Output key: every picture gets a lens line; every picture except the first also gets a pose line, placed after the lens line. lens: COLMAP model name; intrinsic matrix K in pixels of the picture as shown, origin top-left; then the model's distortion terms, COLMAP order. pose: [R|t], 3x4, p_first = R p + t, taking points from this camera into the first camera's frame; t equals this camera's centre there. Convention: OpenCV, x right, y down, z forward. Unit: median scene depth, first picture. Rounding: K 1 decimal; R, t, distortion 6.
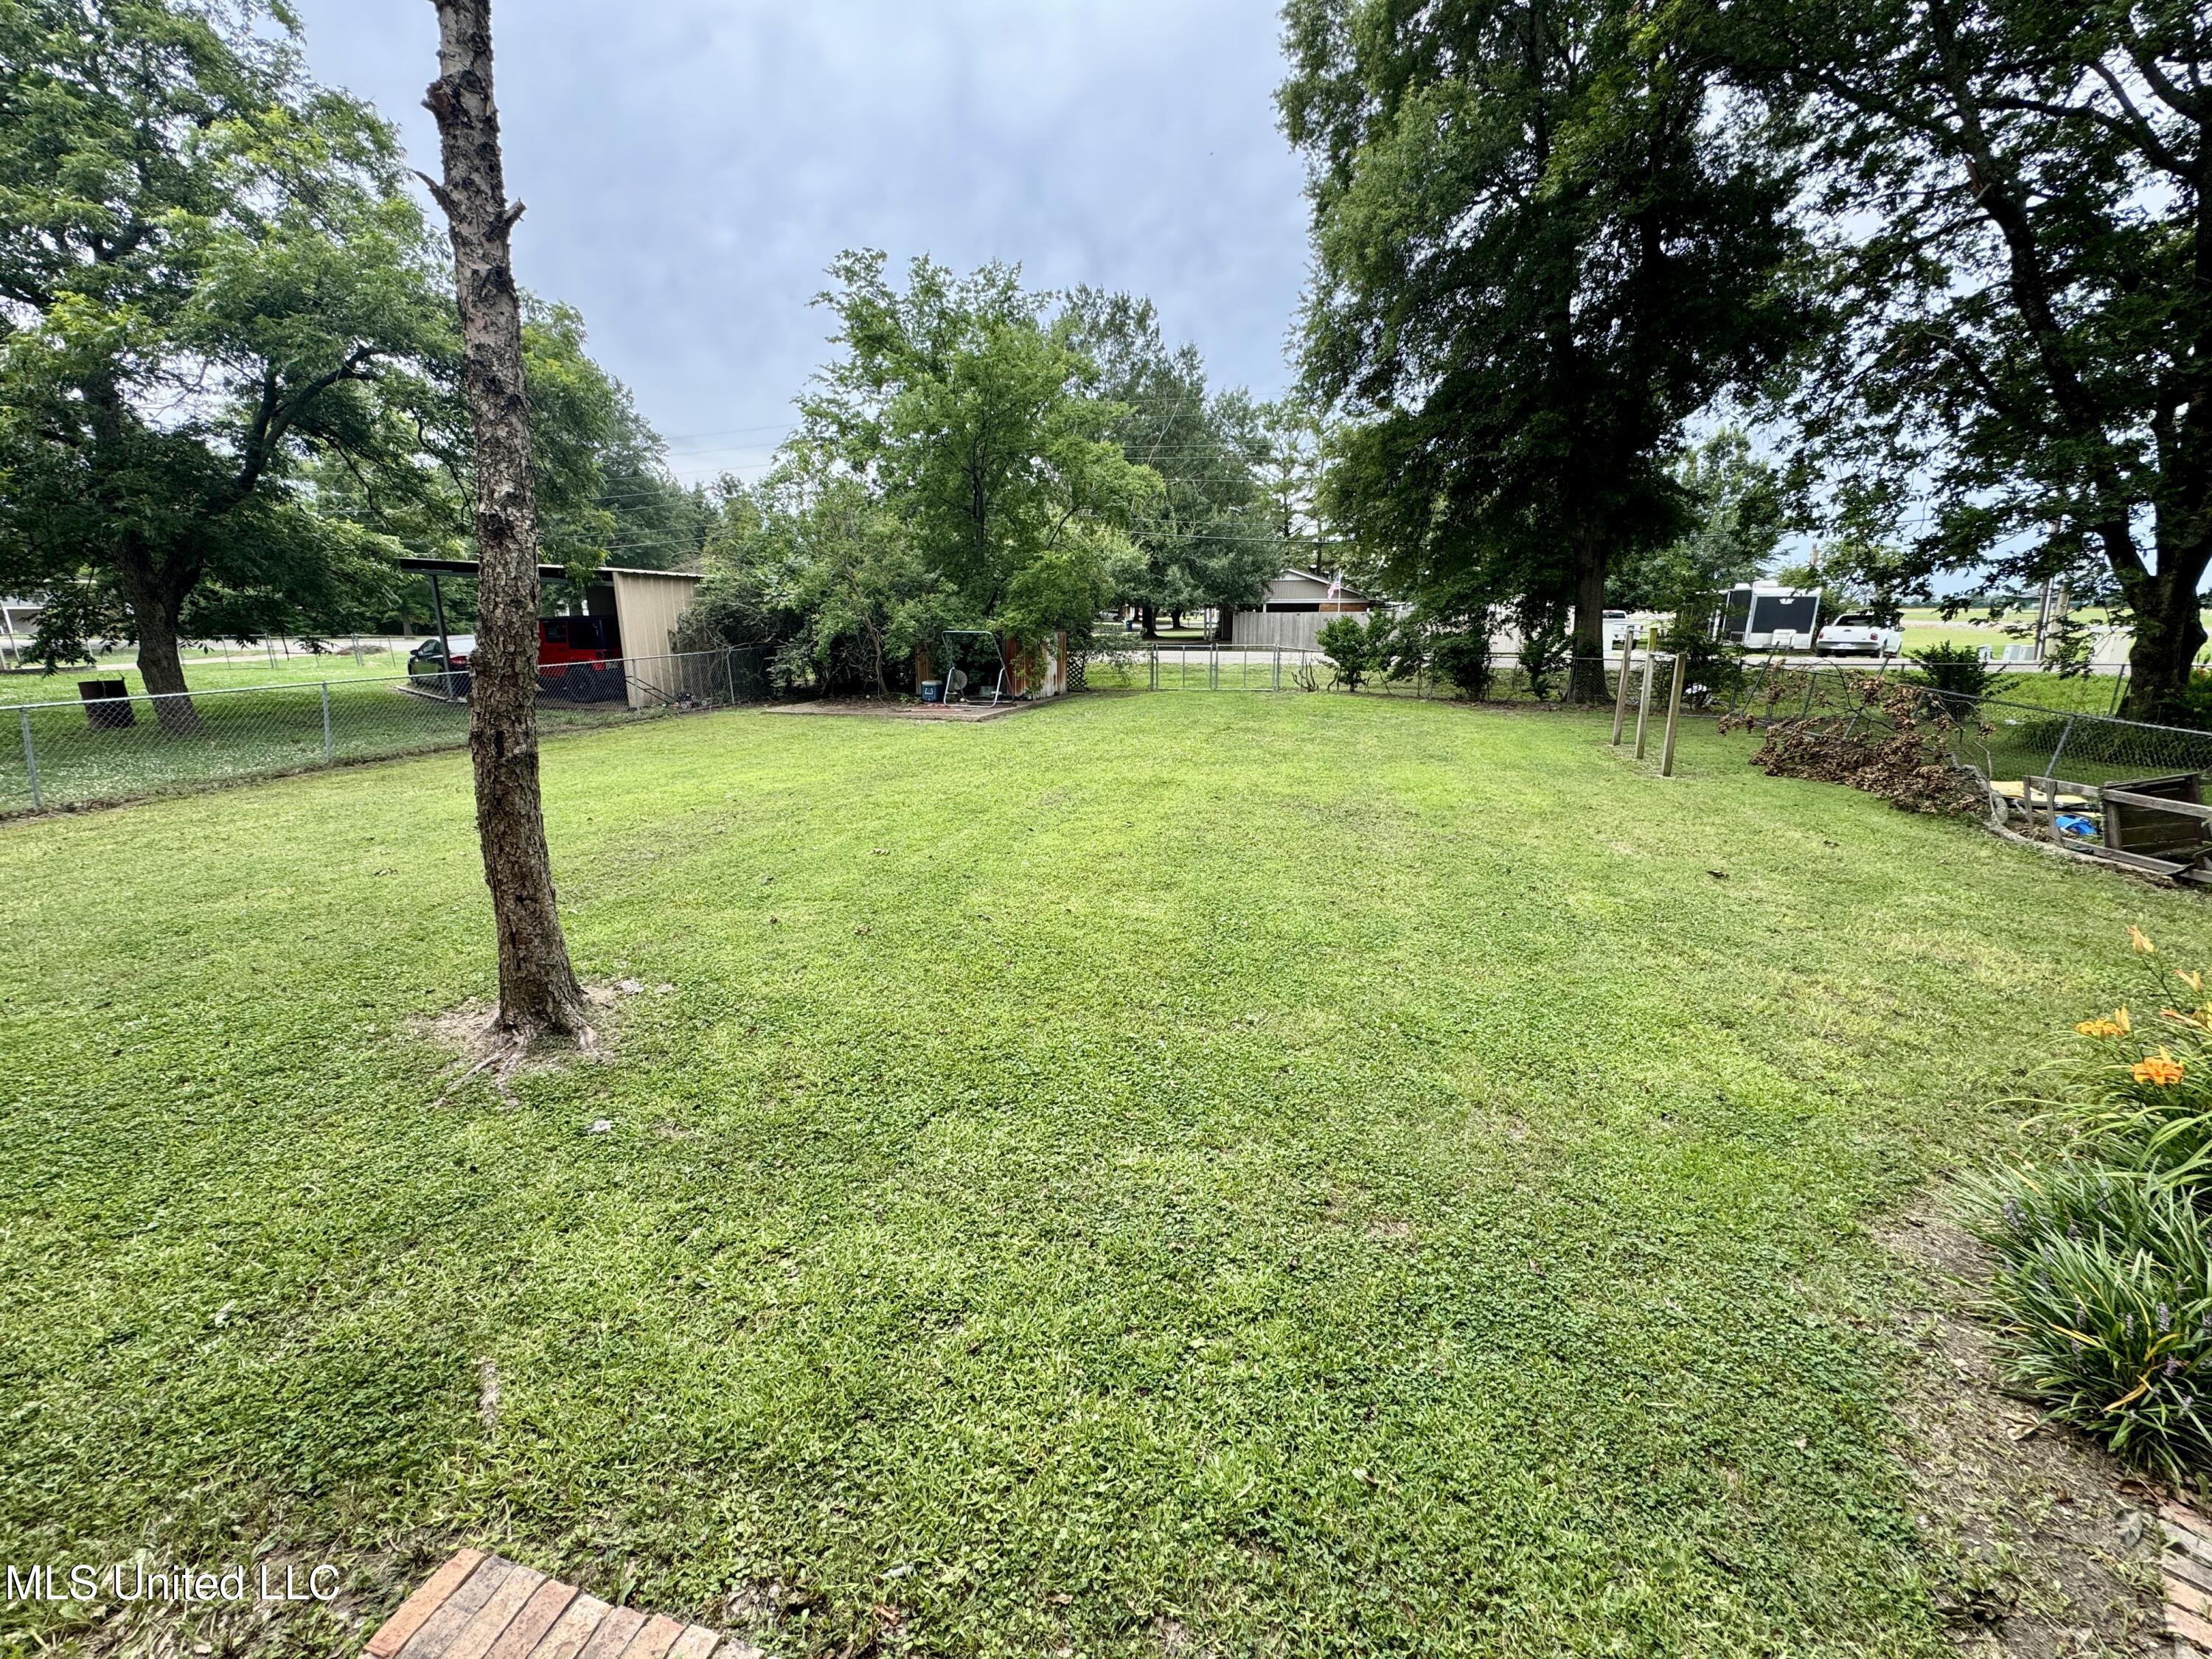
lens RADIAL K [[884.2, 0, 1106.0], [0, 884.2, 829.5], [0, 0, 1]] dist [-0.000058, -0.001712]
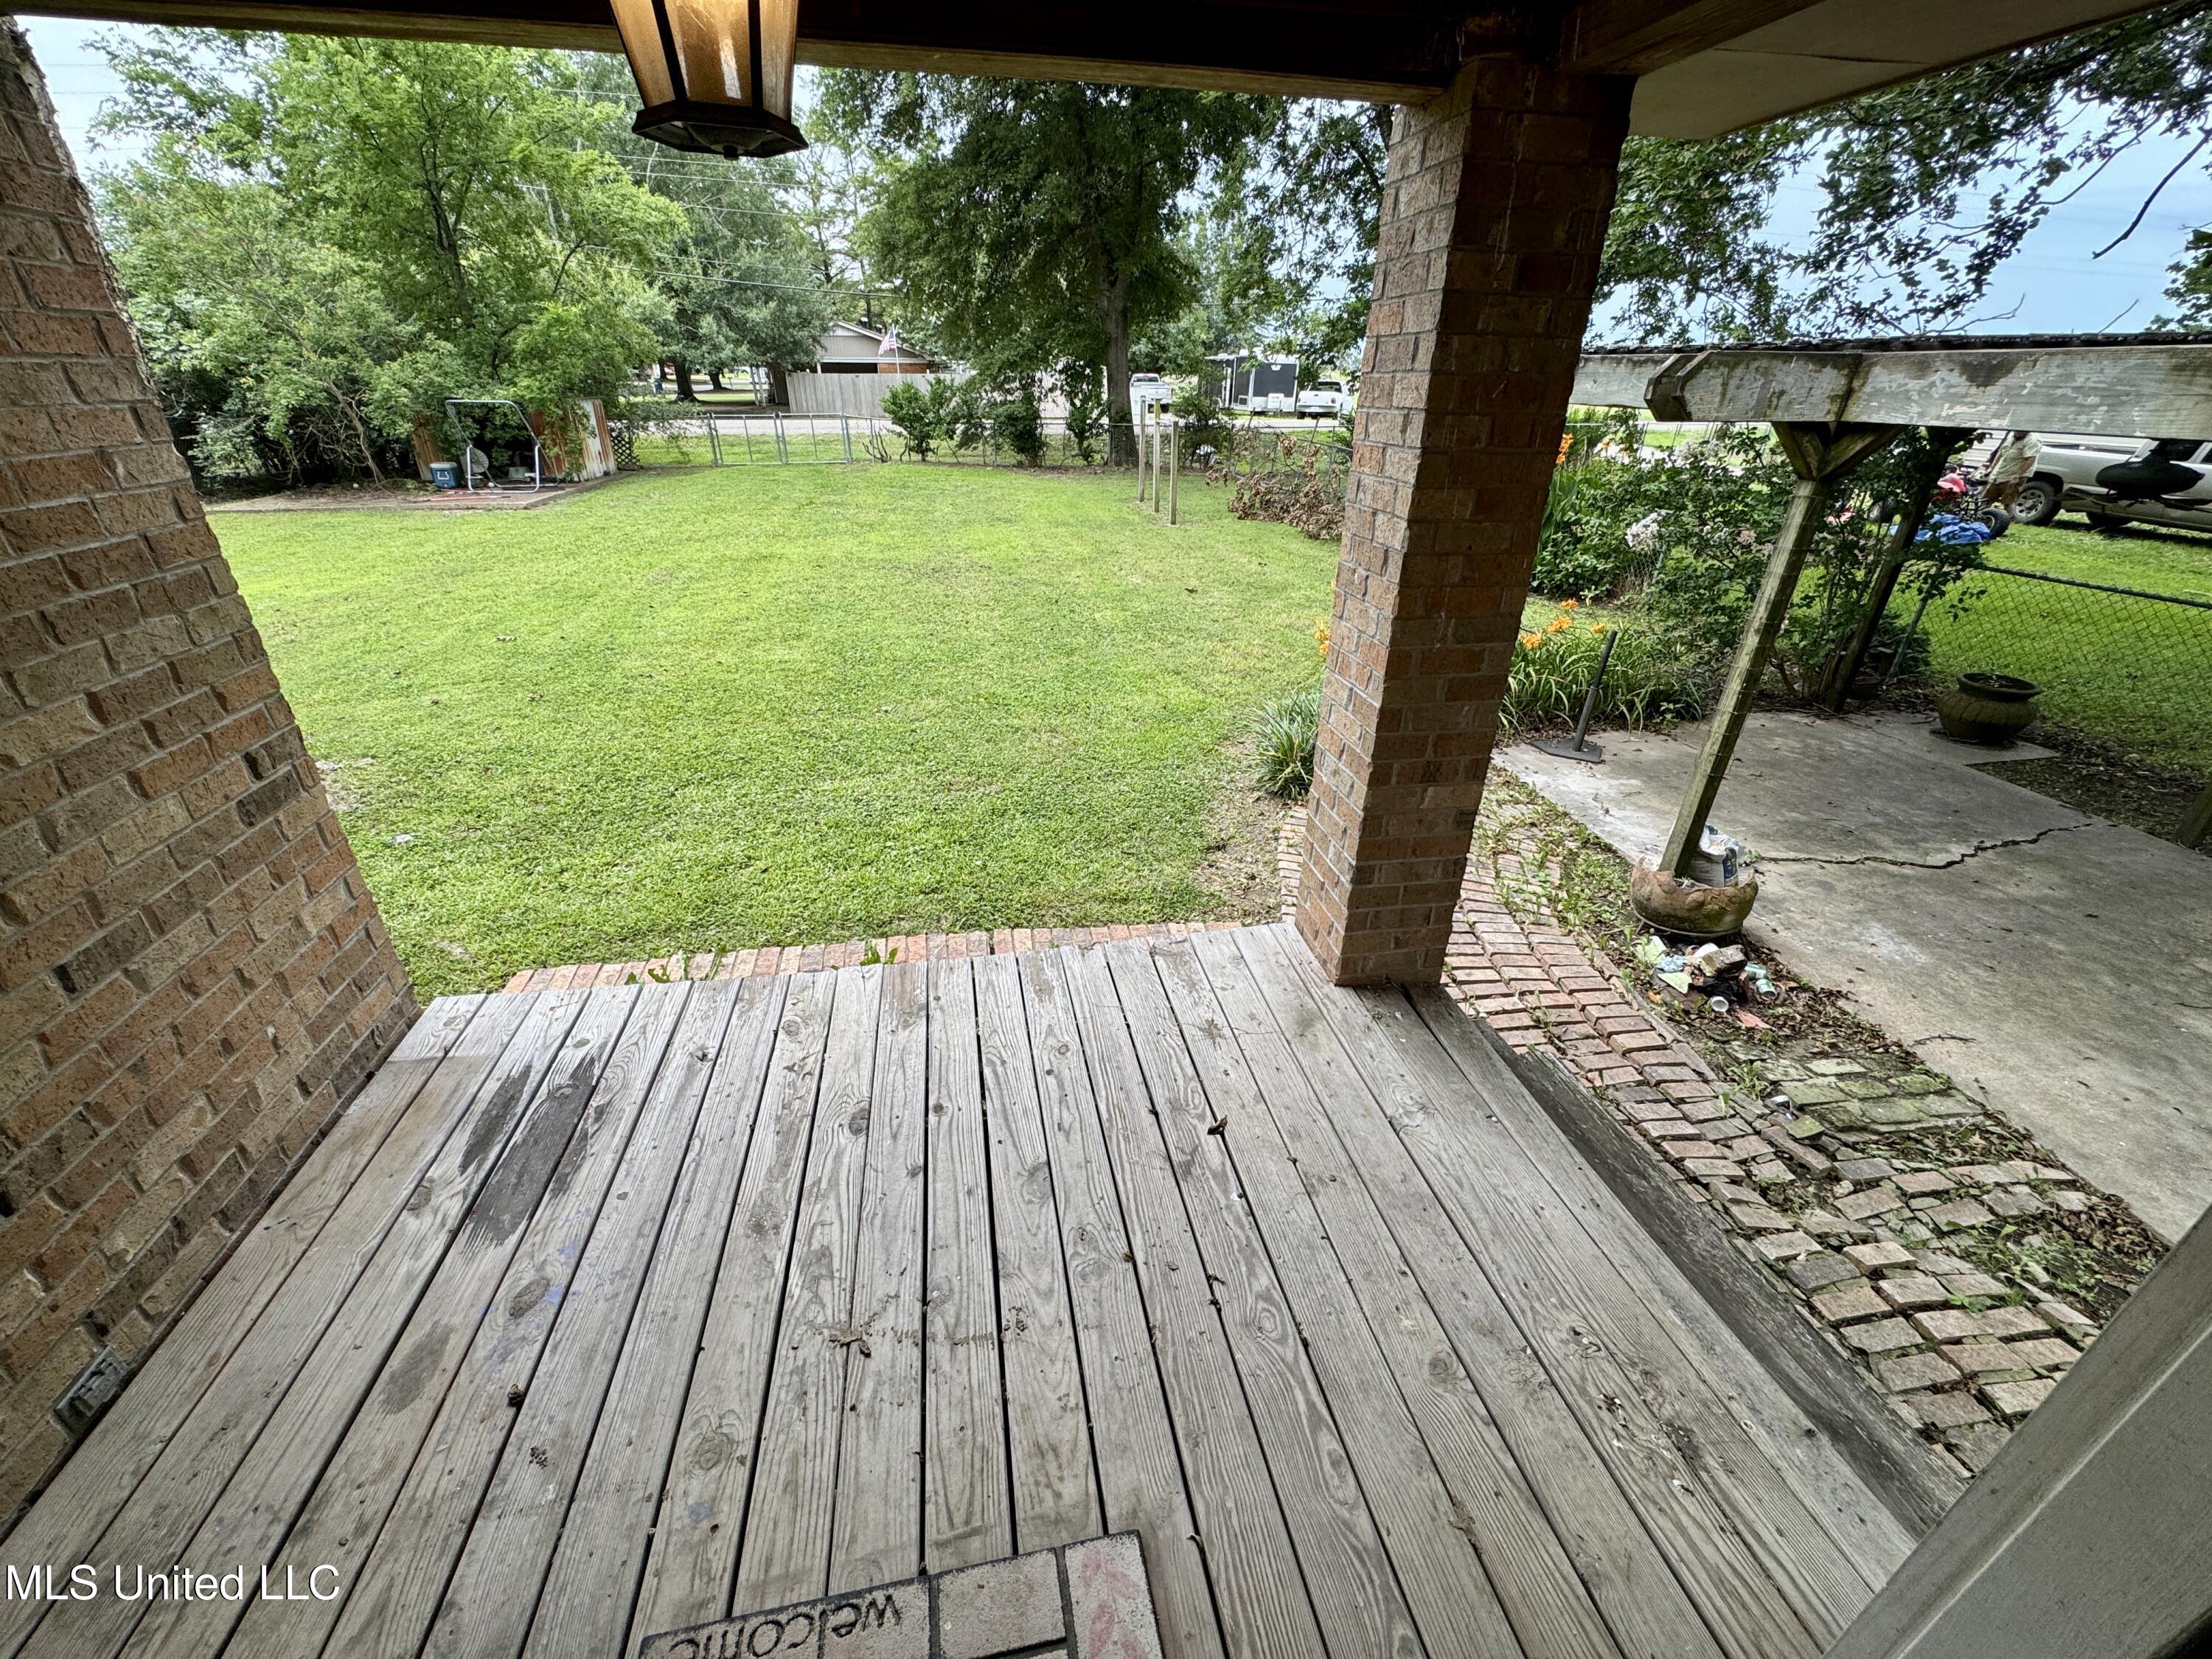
lens RADIAL K [[884.2, 0, 1106.0], [0, 884.2, 829.5], [0, 0, 1]] dist [-0.000058, -0.001712]
pose [[0.897721, -0.194657, 0.395229, -0.026532], [0.095416, 0.961708, 0.256931, 0.015048], [-0.430108, -0.192941, 0.881919, -0.100306]]
